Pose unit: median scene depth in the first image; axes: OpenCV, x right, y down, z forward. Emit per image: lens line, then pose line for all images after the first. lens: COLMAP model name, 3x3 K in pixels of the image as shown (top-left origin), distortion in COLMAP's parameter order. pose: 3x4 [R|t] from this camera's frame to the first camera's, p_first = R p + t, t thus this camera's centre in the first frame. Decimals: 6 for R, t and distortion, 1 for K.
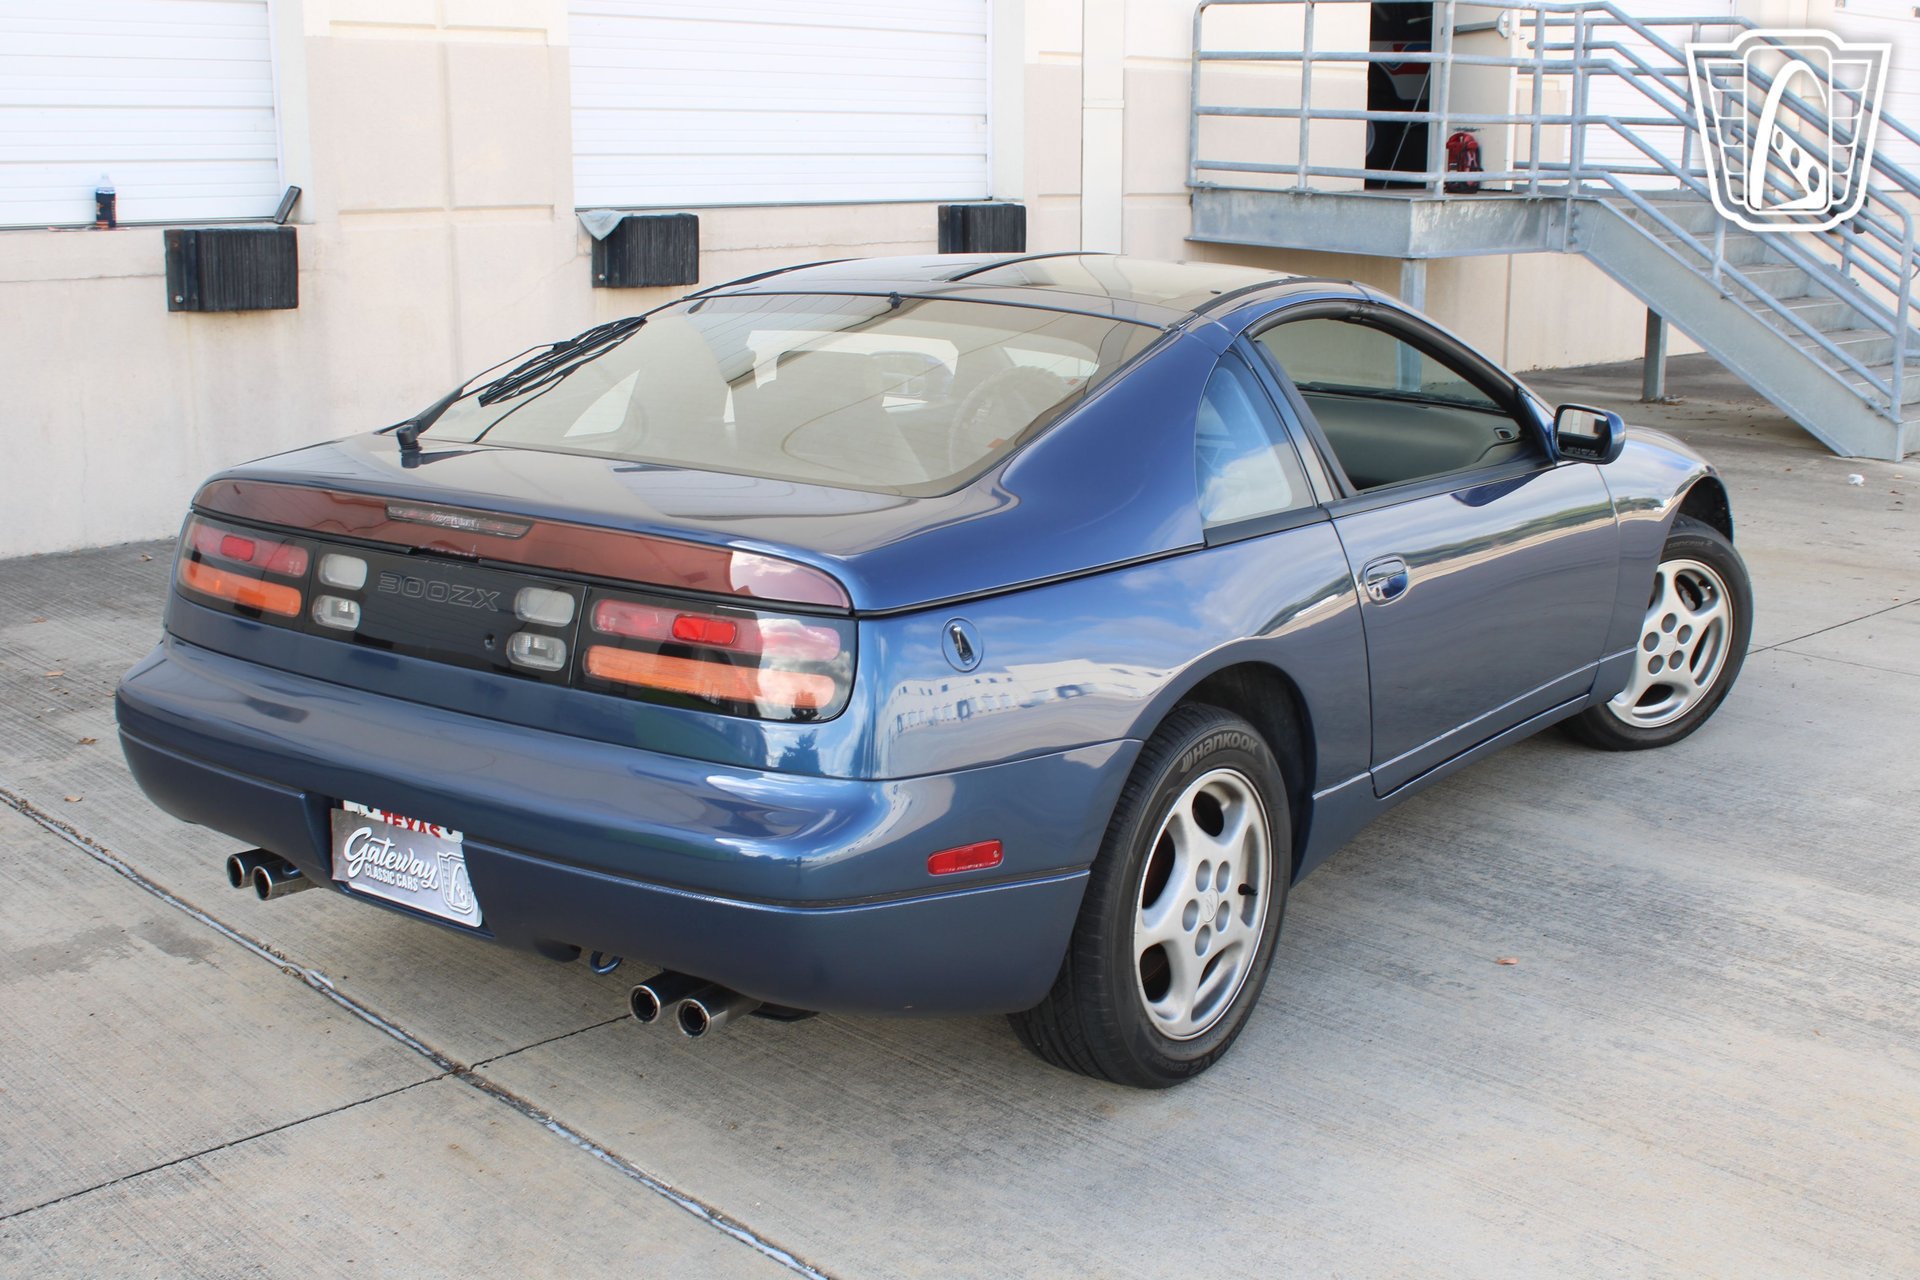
lens RADIAL K [[2189.5, 0, 960.0], [0, 2189.5, 640.0], [0, 0, 1]] dist [-0.122288, 0.186717]
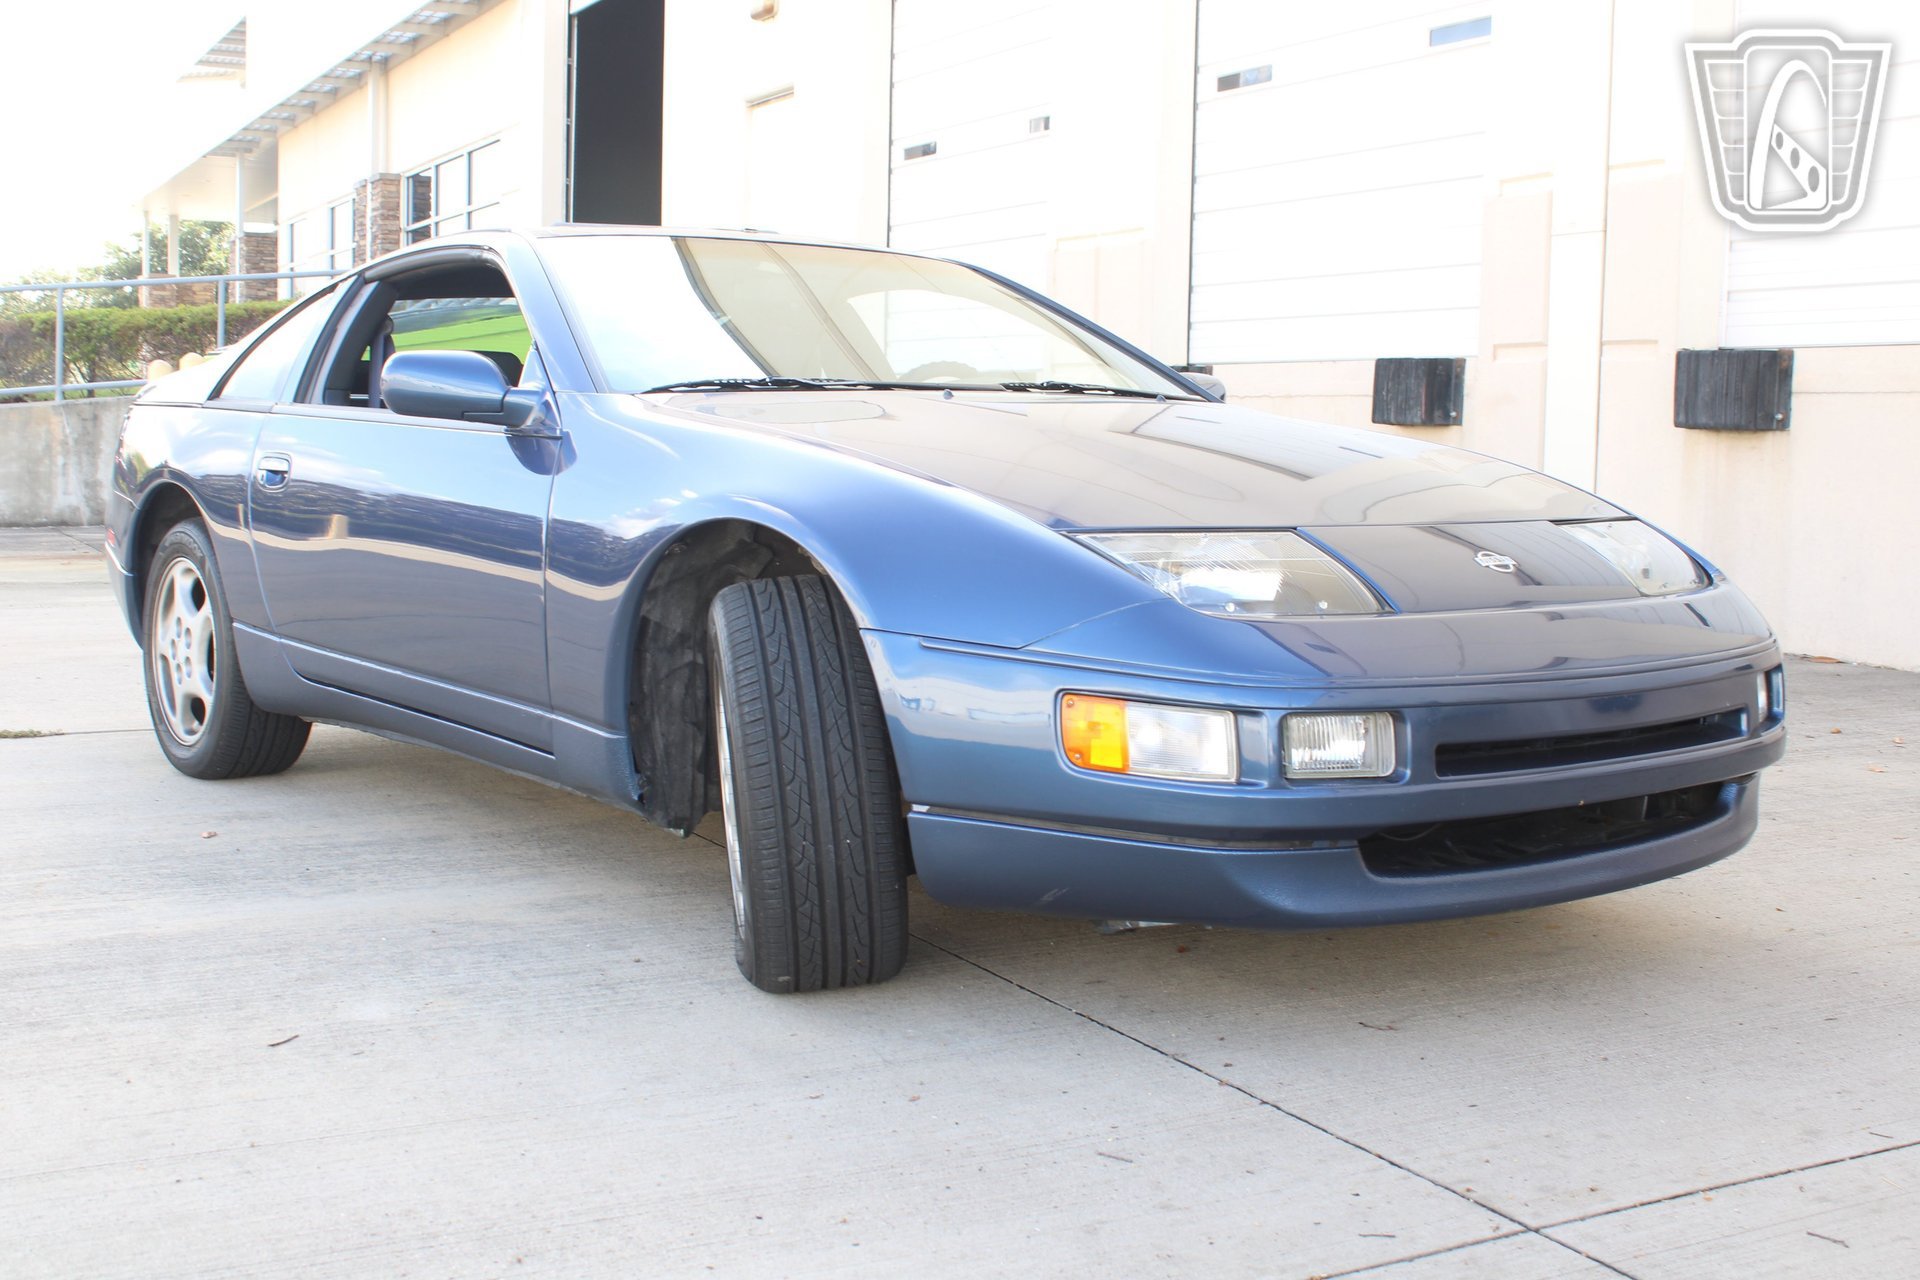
lens RADIAL K [[2254.3, 0, 1003.6], [0, 2254.3, 644.3], [0, 0, 1]] dist [-0.085762, 0.044530]
pose [[-0.266333, 0.085788, -0.960056, 1.214091], [-0.228044, 0.962146, 0.149237, -0.200984], [0.936516, 0.258682, -0.236688, 1.620773]]
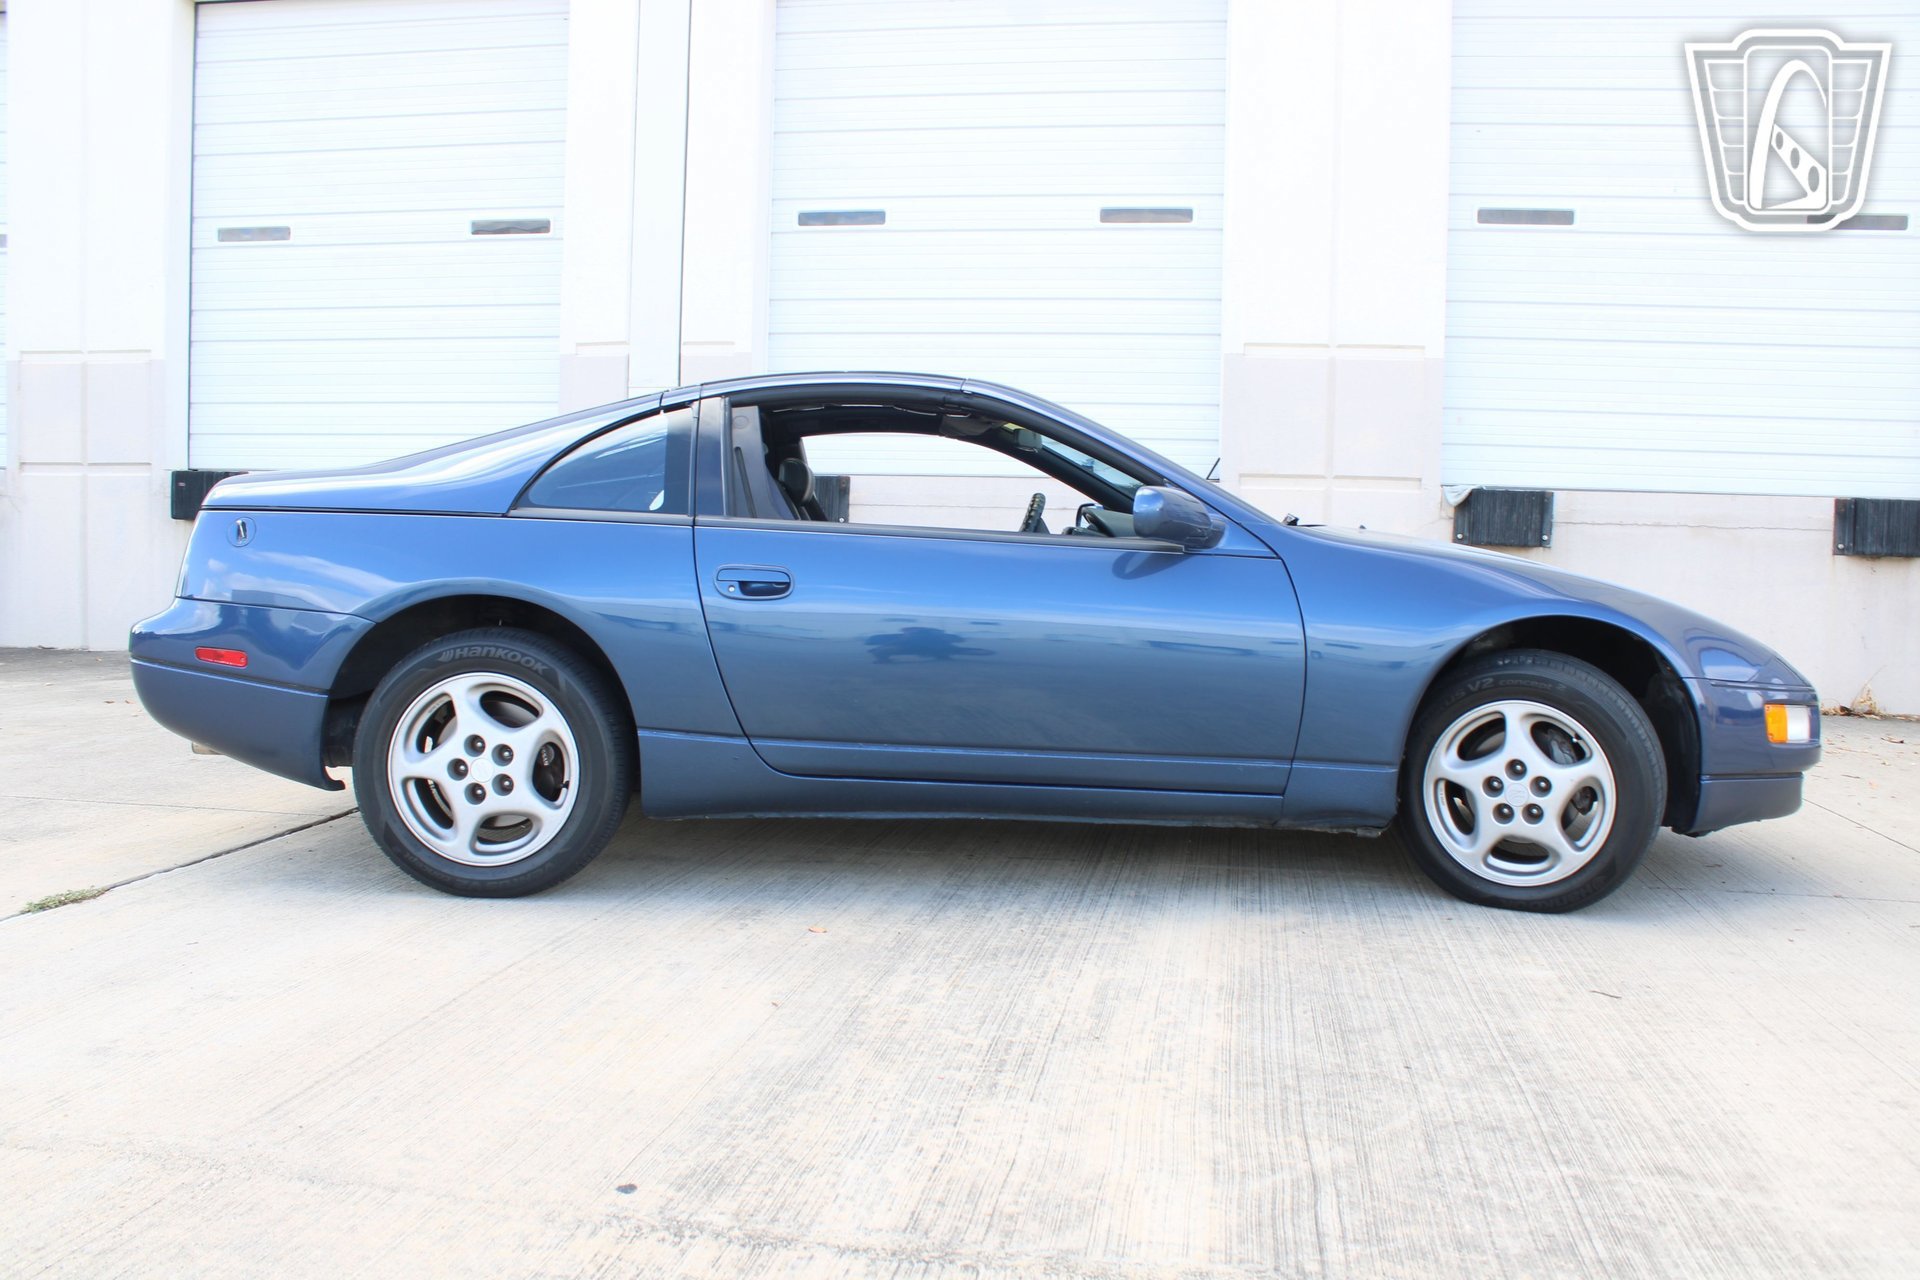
lens RADIAL K [[1648.6, 0, 965.1], [0, 1648.6, 656.2], [0, 0, 1]] dist [-0.168173, 0.161628]
pose [[0.599272, 0.067909, -0.797660, 0.981702], [-0.199289, 0.977682, -0.066489, 0.050210], [0.775343, 0.198810, 0.599431, 0.522310]]
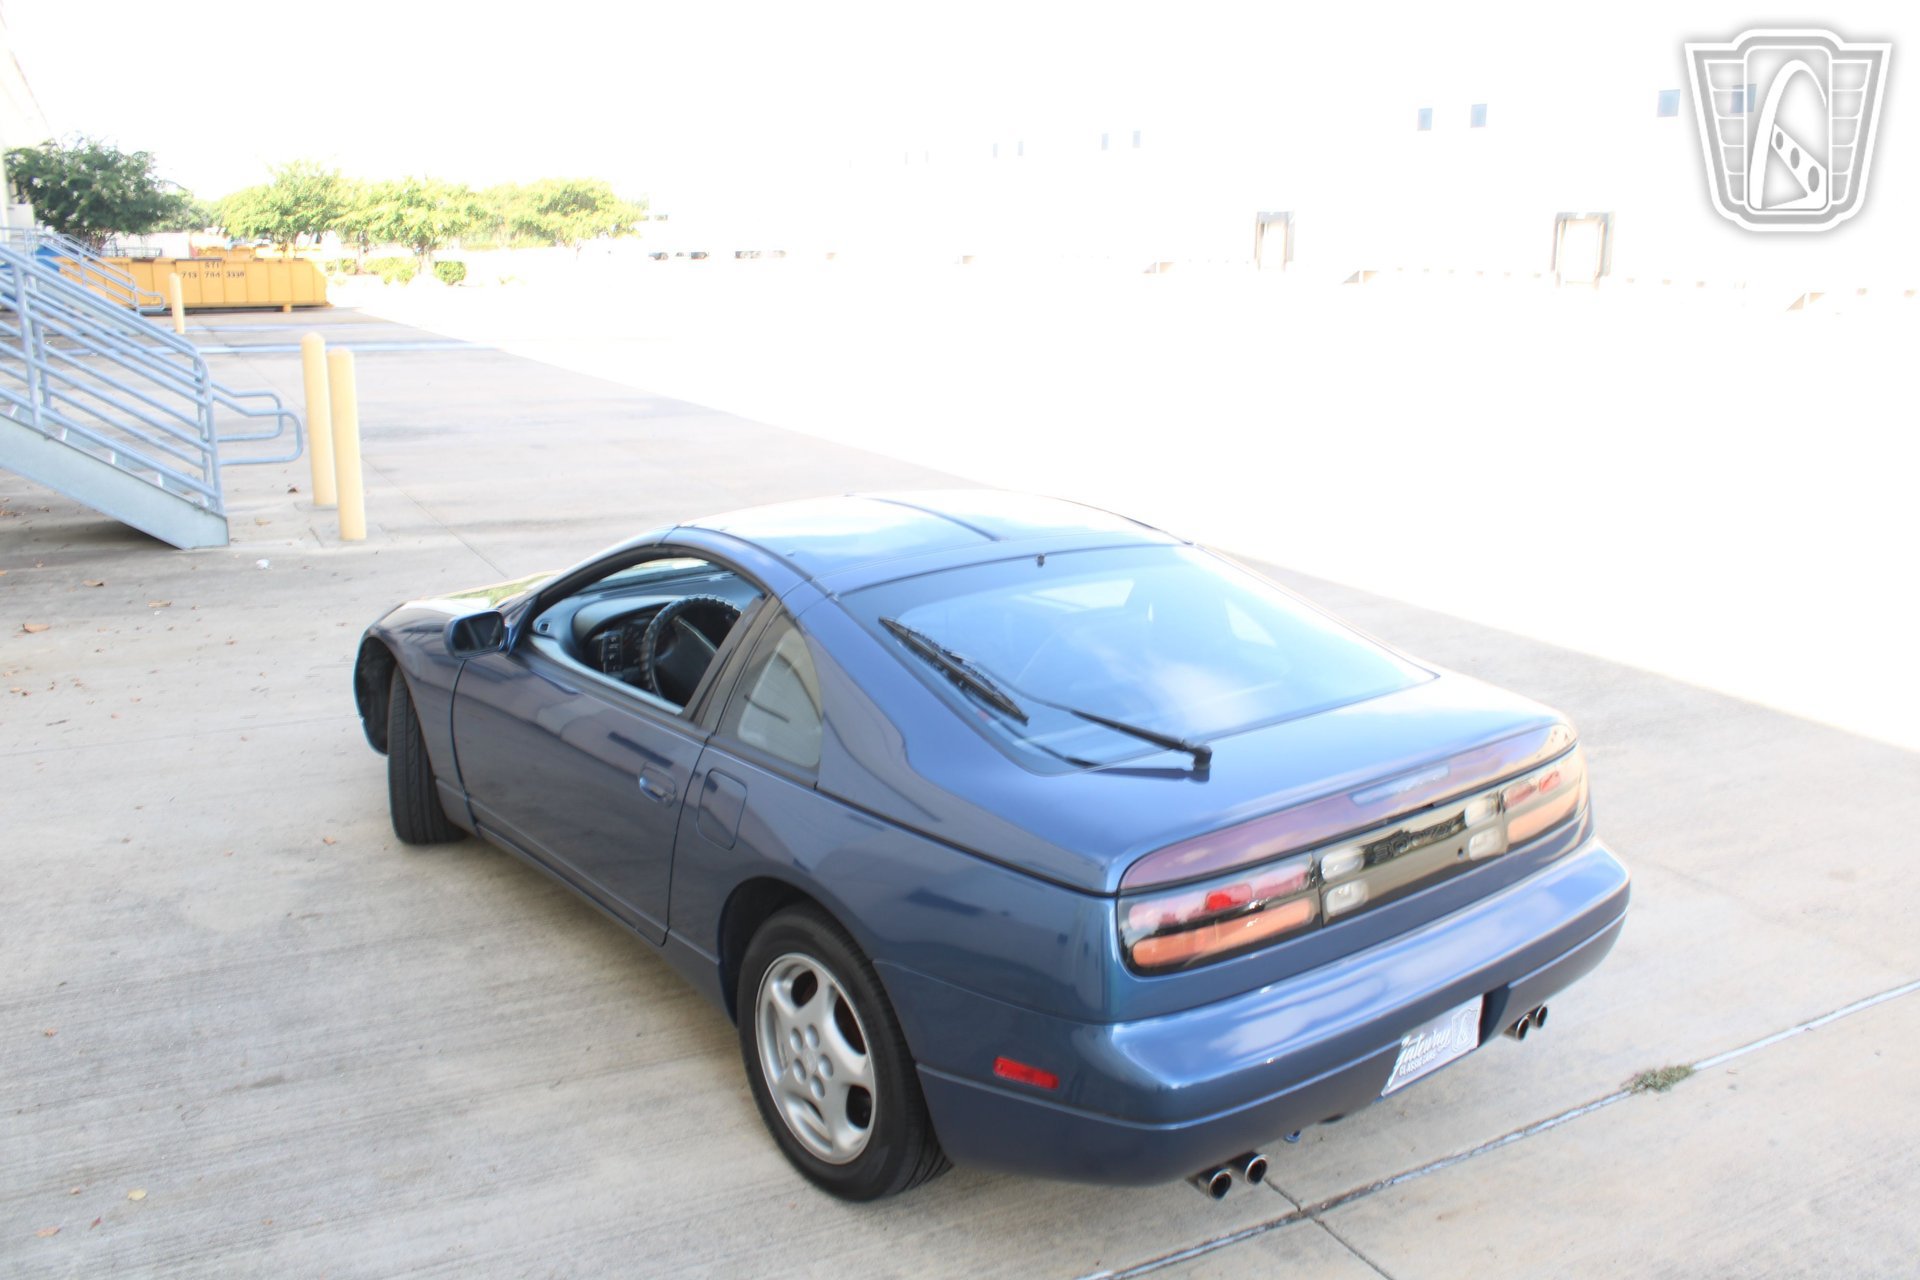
lens RADIAL K [[1634.7, 0, 962.7], [0, 1634.7, 647.5], [0, 0, 1]] dist [-0.173764, 0.167710]
pose [[0.254171, -0.236377, 0.937829, -0.959217], [0.198500, 0.961780, 0.188616, -0.298217], [-0.946570, 0.138218, 0.291378, 0.775649]]
